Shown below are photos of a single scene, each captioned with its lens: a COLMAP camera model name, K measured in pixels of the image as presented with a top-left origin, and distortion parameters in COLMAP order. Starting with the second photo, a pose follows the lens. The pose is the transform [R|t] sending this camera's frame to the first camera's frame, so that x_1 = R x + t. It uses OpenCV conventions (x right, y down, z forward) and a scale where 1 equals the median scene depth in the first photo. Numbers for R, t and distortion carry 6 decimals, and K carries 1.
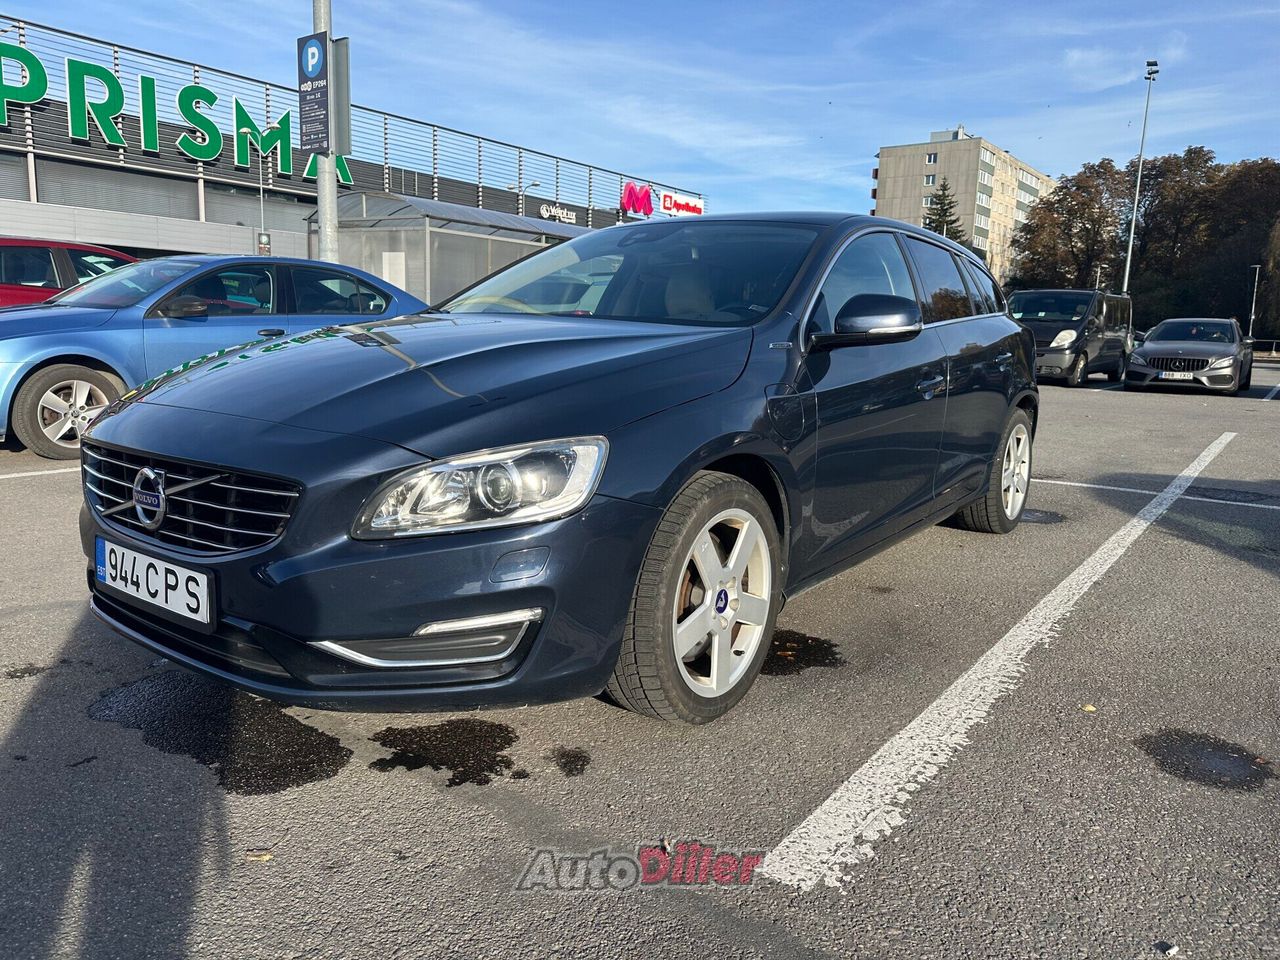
lens RADIAL K [[911.9, 0, 641.4], [0, 911.9, 479.0], [0, 0, 1]] dist [-0.001010, -0.009786]
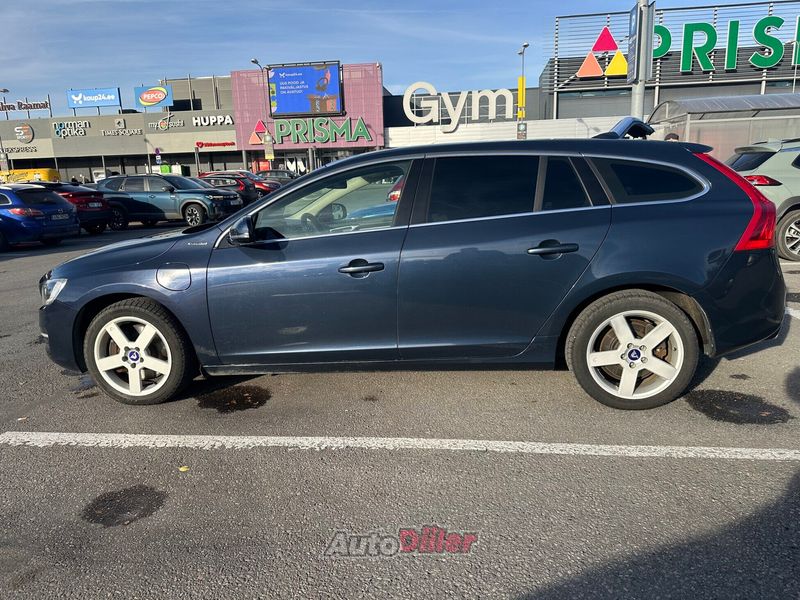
lens RADIAL K [[570.0, 0, 401.9], [0, 570.0, 300.7], [0, 0, 1]] dist [-0.001010, -0.009786]
pose [[0.479264, 0.130148, -0.867968, 0.096409], [-0.091600, 0.990961, 0.098011, -0.012125], [0.872878, 0.032533, 0.486853, 0.051471]]
